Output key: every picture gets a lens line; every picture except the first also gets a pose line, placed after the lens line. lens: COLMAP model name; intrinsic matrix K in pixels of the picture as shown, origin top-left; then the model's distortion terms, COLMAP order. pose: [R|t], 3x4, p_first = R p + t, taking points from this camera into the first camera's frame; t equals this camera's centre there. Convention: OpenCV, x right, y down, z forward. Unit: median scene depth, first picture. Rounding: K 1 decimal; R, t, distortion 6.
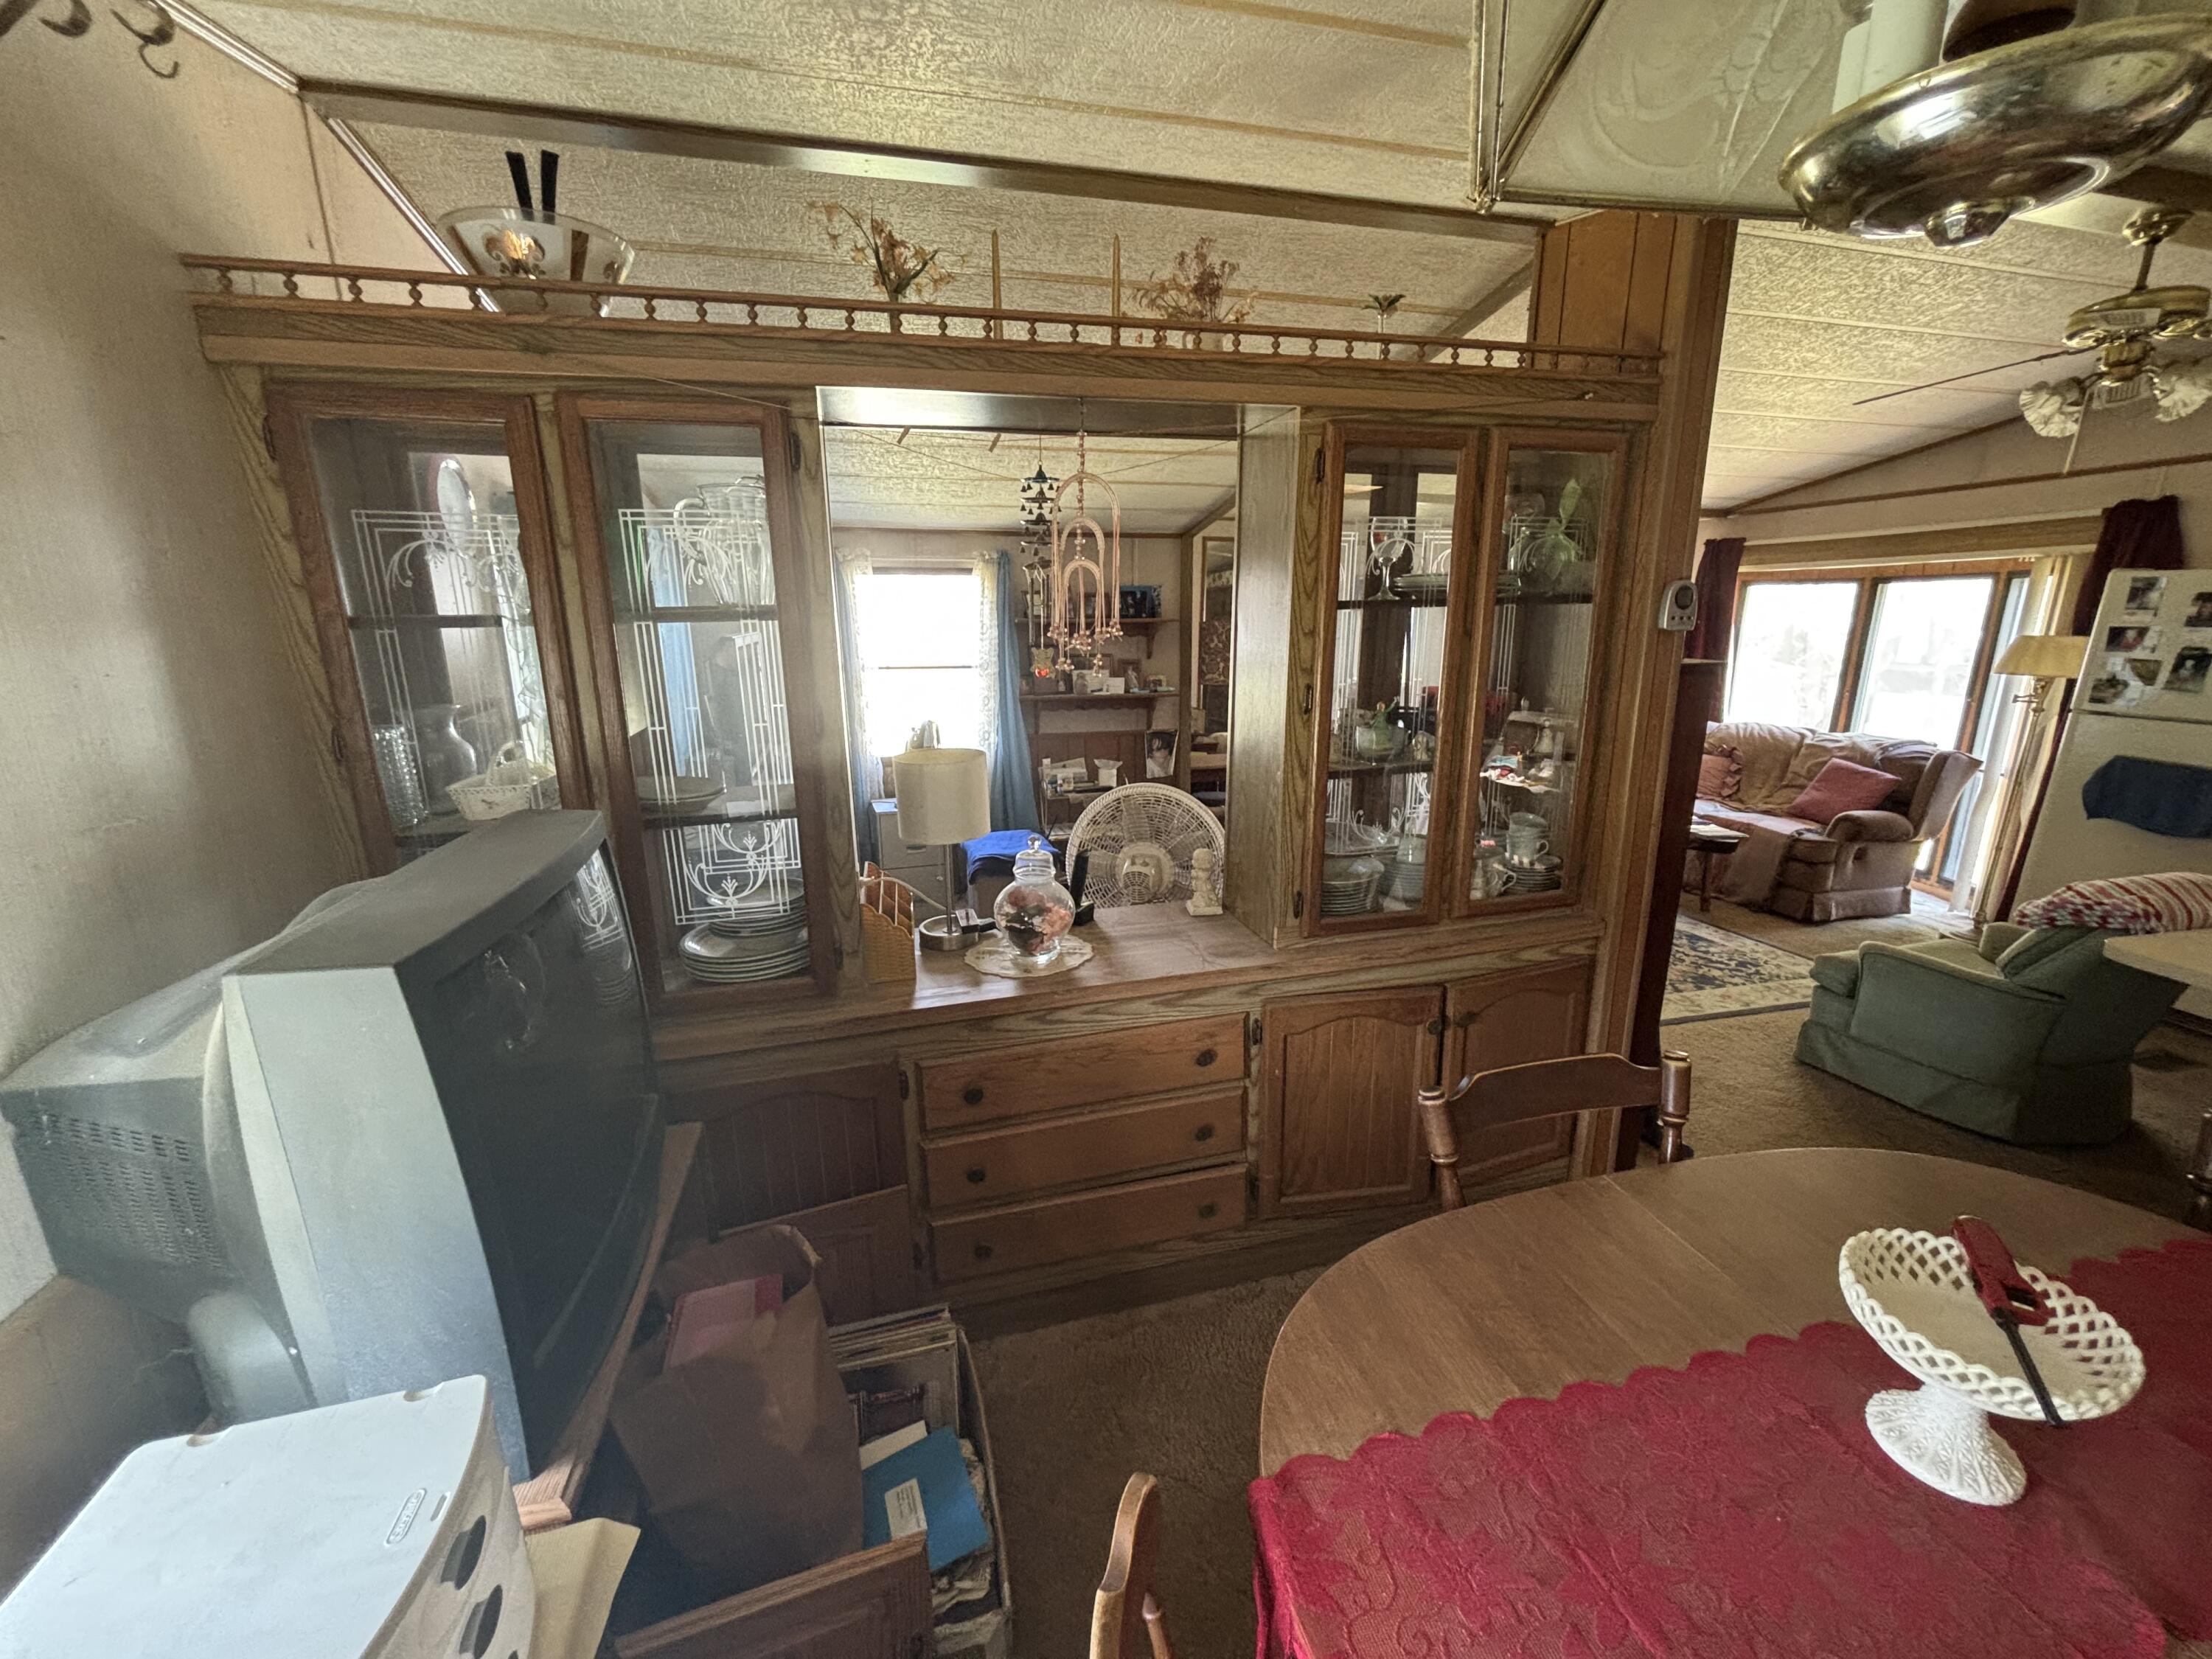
lens RADIAL K [[886.3, 0, 1107.5], [0, 886.3, 839.7], [0, 0, 1]] dist [0.006156, -0.004127]
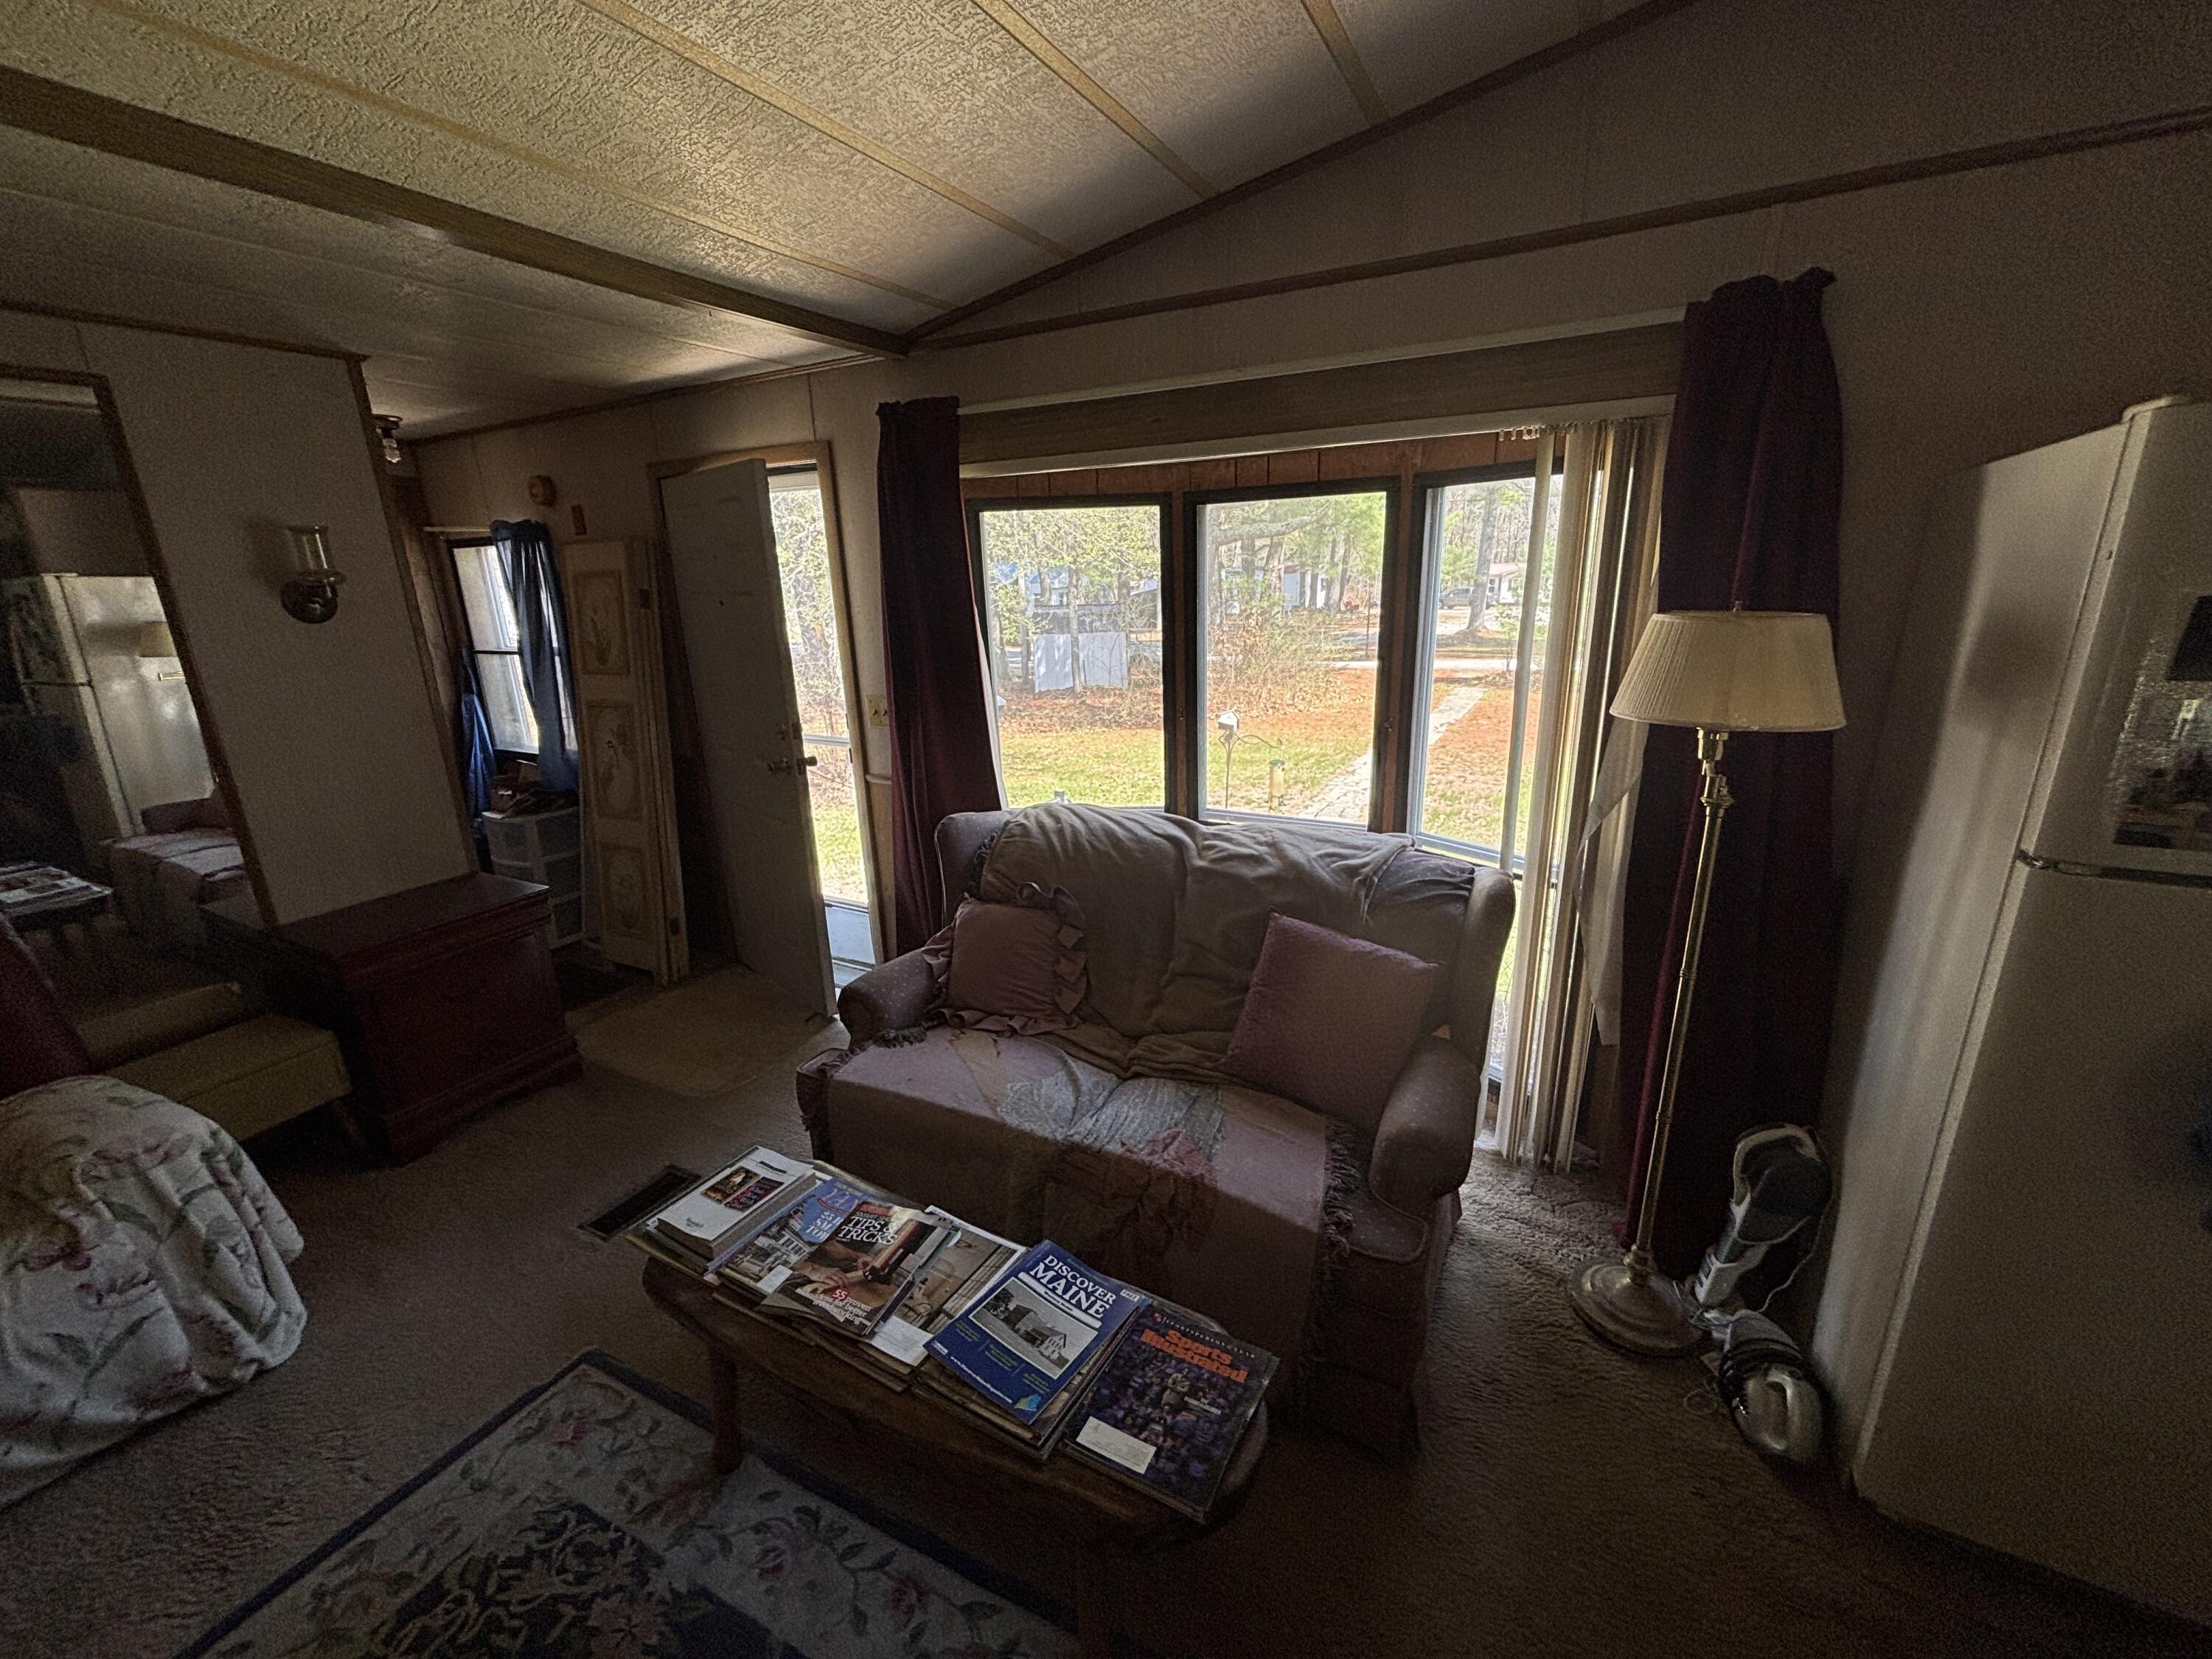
lens RADIAL K [[886.3, 0, 1094.2], [0, 886.3, 816.7], [0, 0, 1]] dist [0.006156, -0.004127]
pose [[0.685198, -0.226279, 0.692316, 0.443178], [0.208077, 0.971718, 0.111662, -0.185894], [-0.698003, 0.067544, 0.712902, 0.700776]]
